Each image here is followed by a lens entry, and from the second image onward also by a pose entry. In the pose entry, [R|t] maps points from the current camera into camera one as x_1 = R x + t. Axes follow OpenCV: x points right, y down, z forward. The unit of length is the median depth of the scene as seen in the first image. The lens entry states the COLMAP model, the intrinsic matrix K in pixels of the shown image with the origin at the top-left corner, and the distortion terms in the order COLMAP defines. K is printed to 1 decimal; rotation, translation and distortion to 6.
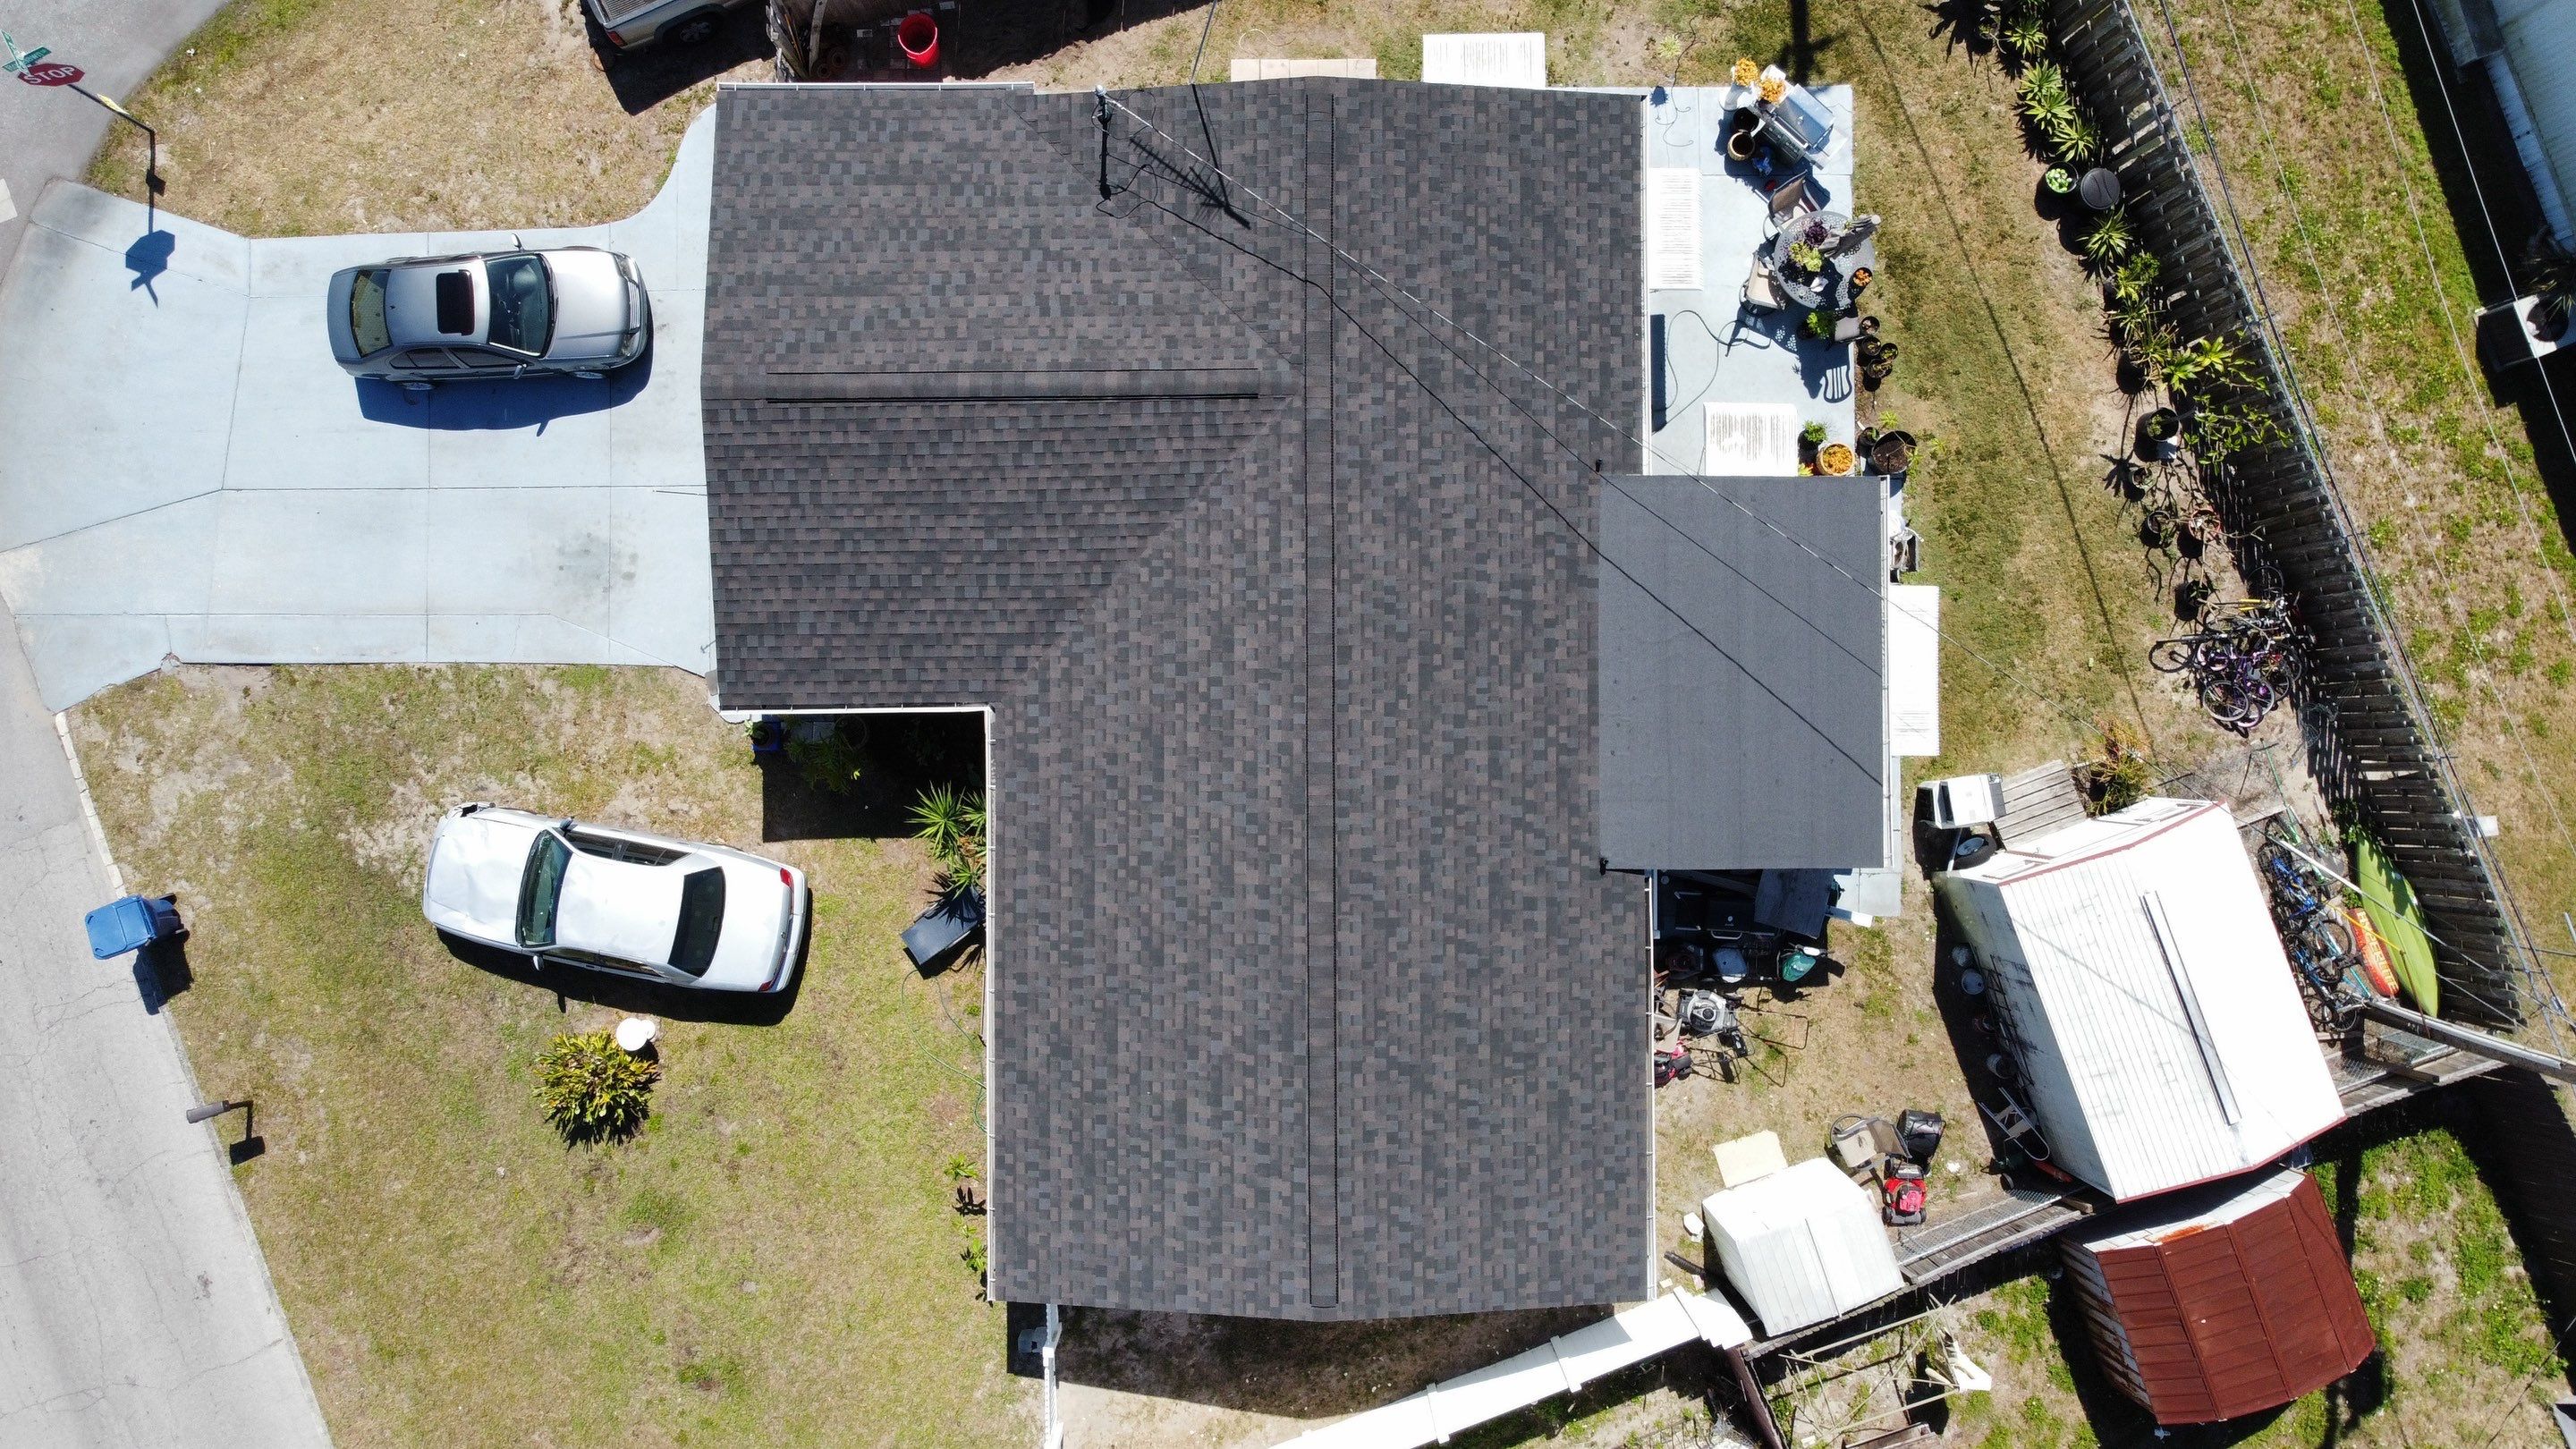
lens RADIAL K [[1952.0, 0, 1252.4], [0, 1952.0, 694.3], [0, 0, 1]] dist [0.000668, -0.010537]
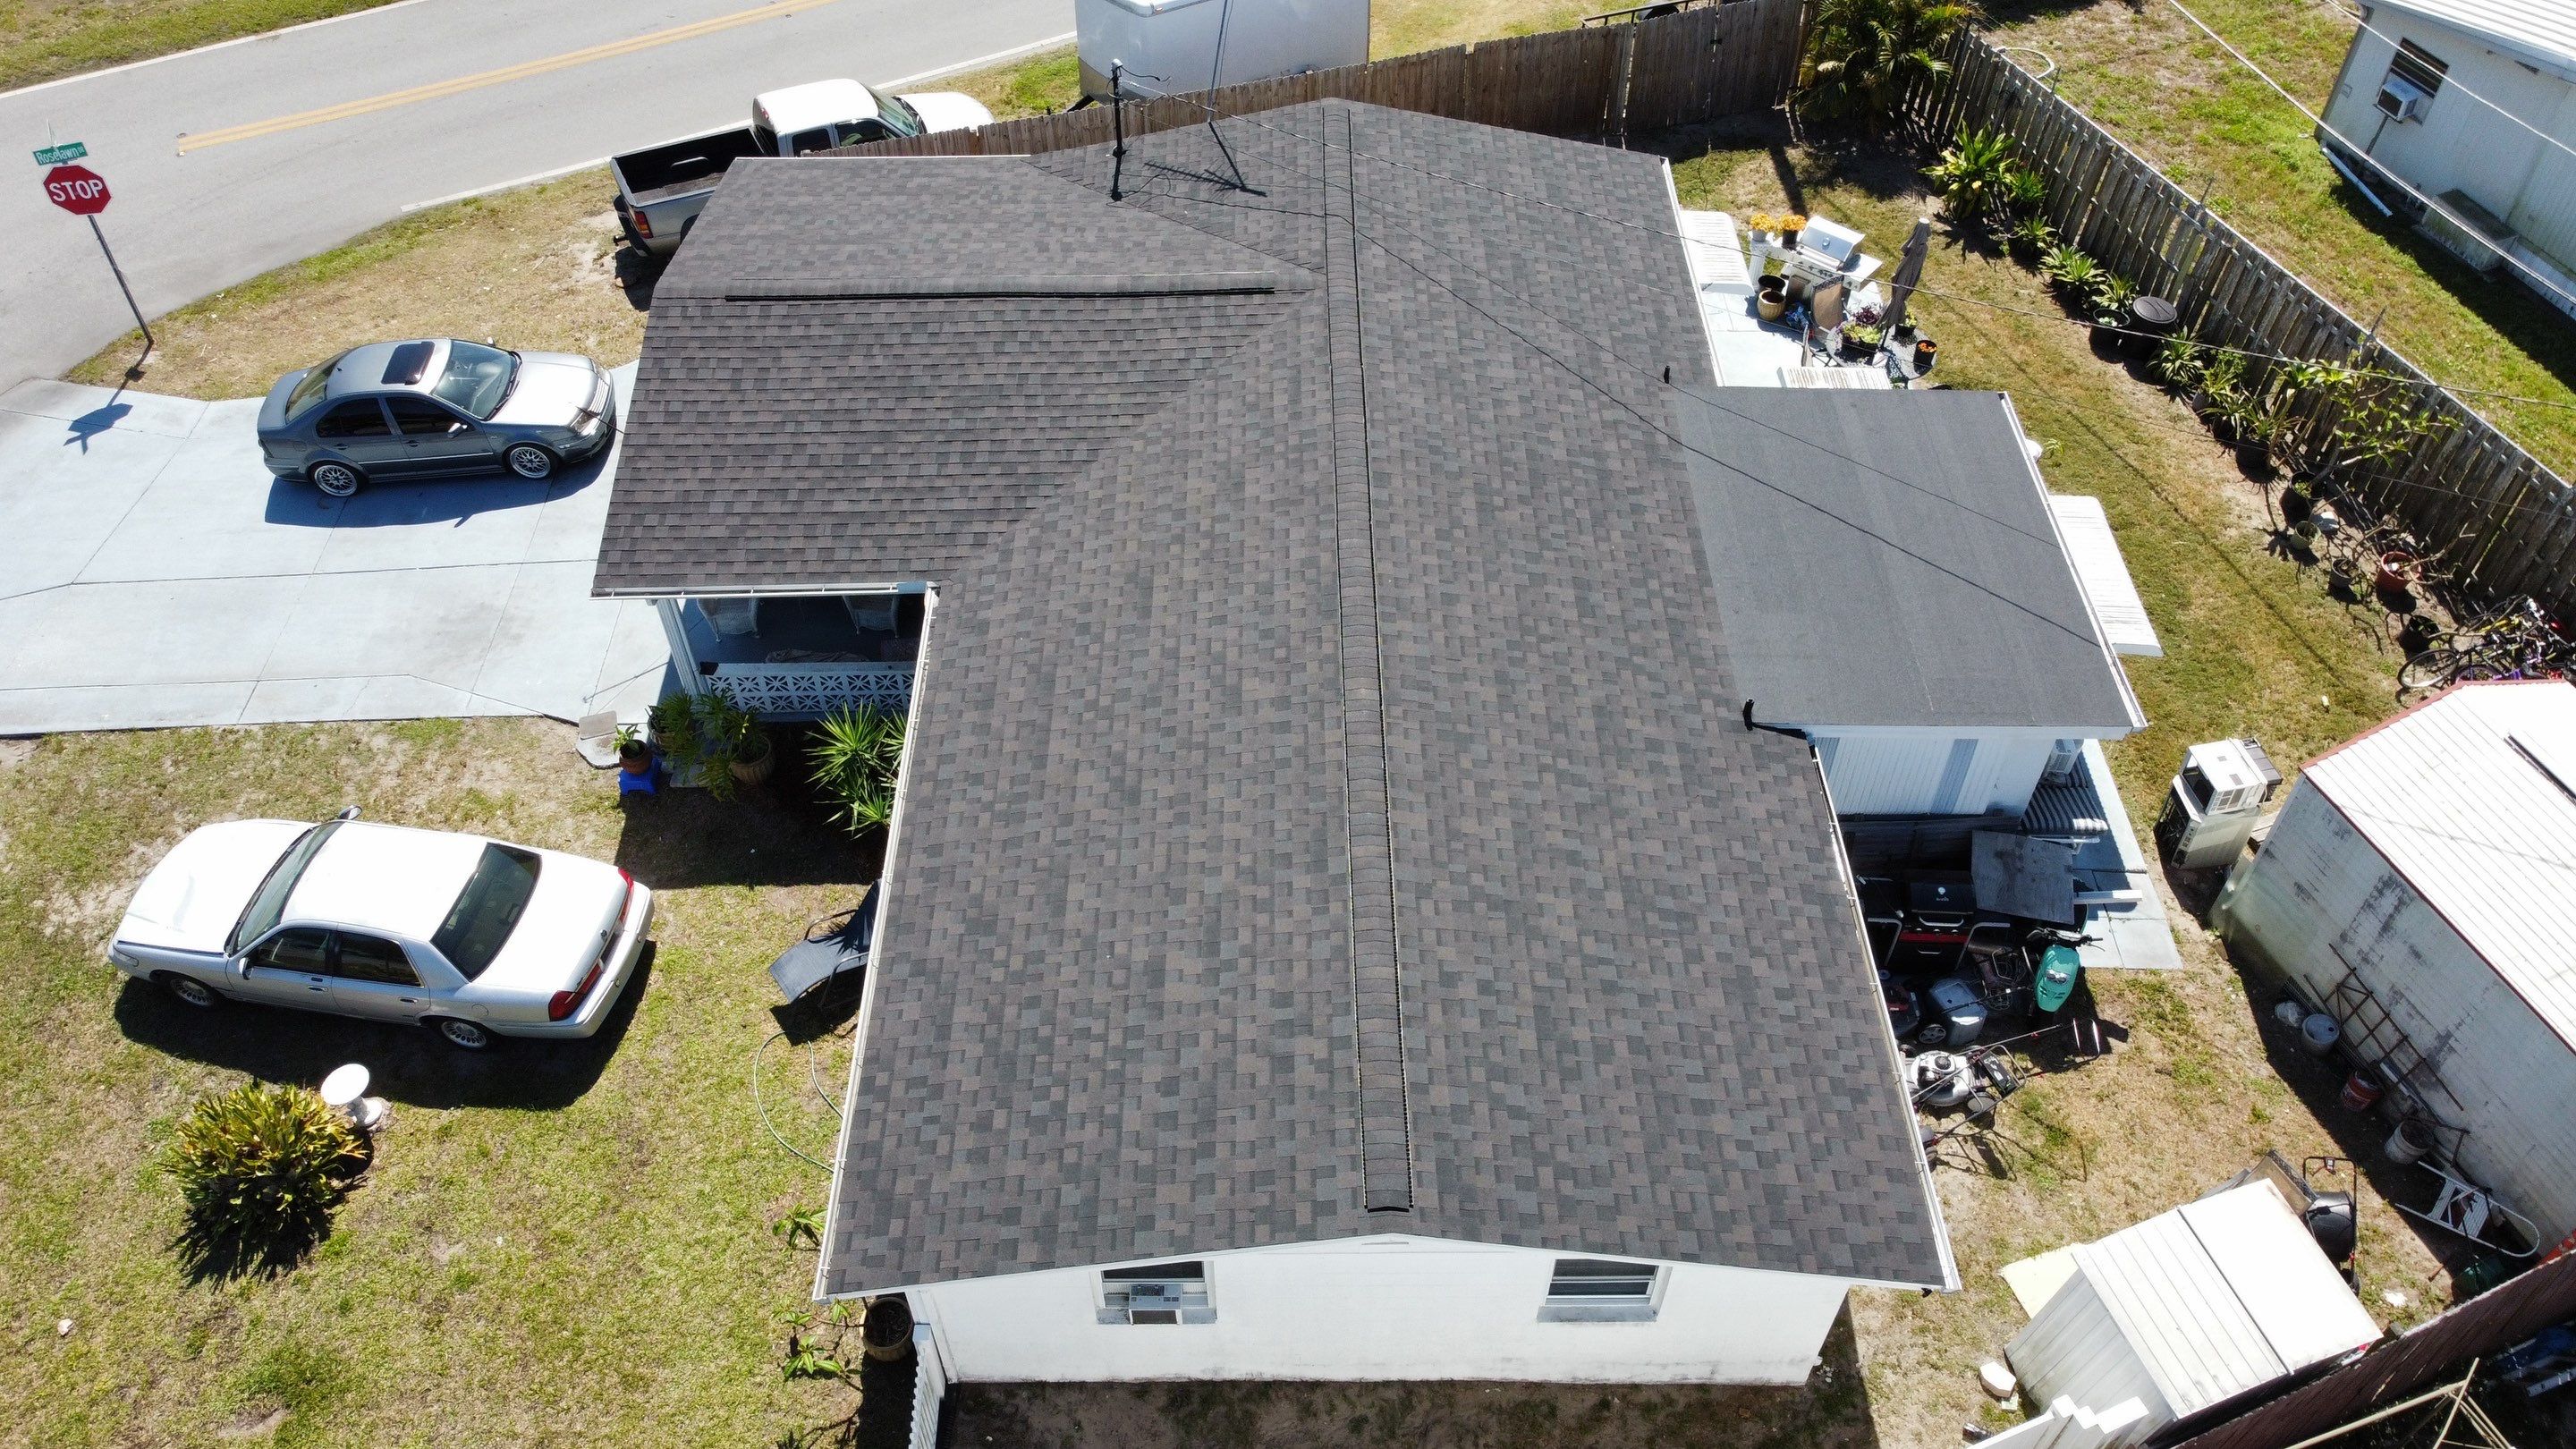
lens RADIAL K [[1952.0, 0, 1252.4], [0, 1952.0, 694.3], [0, 0, 1]] dist [0.000668, -0.010537]
pose [[0.999951, 0.000106, -0.009921, 0.001634], [-0.006733, 0.741648, -0.670756, 0.571122], [0.007287, 0.670789, 0.741612, 0.450348]]
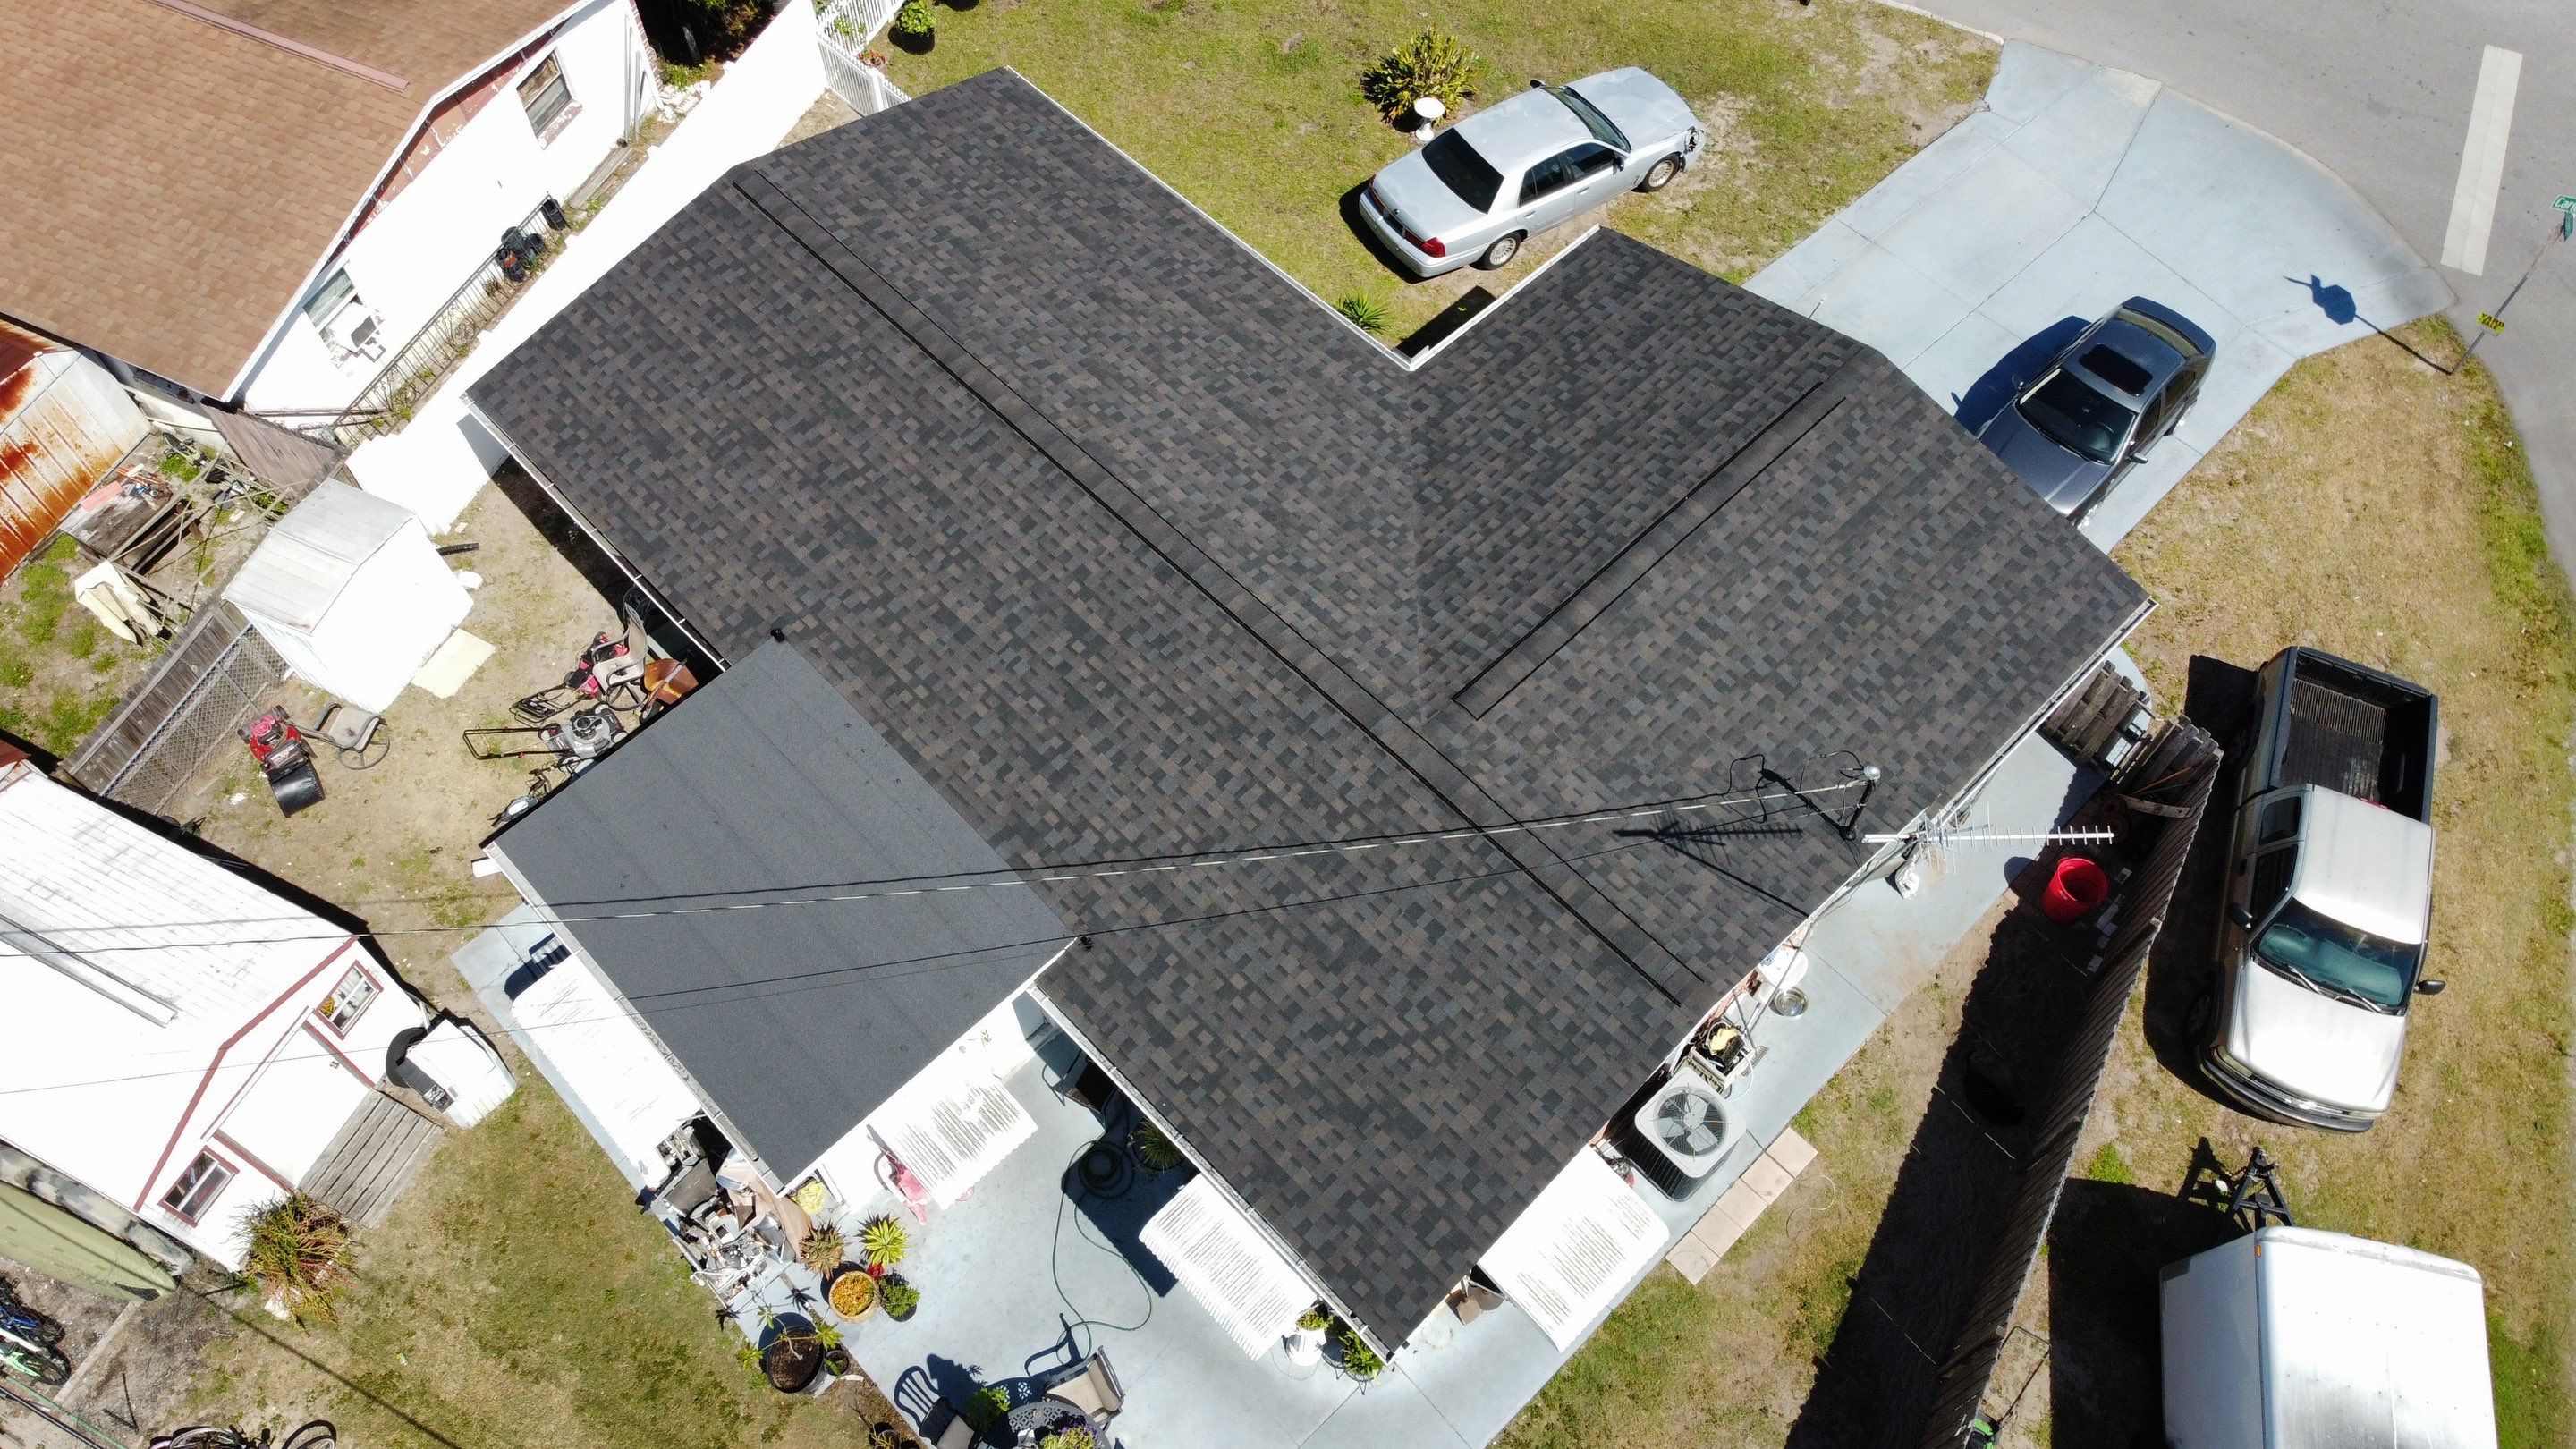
lens RADIAL K [[1915.8, 0, 1256.2], [0, 1915.8, 718.9], [0, 0, 1]] dist [0.008254, -0.003724]
pose [[-0.724571, 0.594303, -0.349000, 0.341403], [-0.688886, -0.609234, 0.392771, -0.408230], [0.020803, 0.525012, 0.850841, 0.308872]]
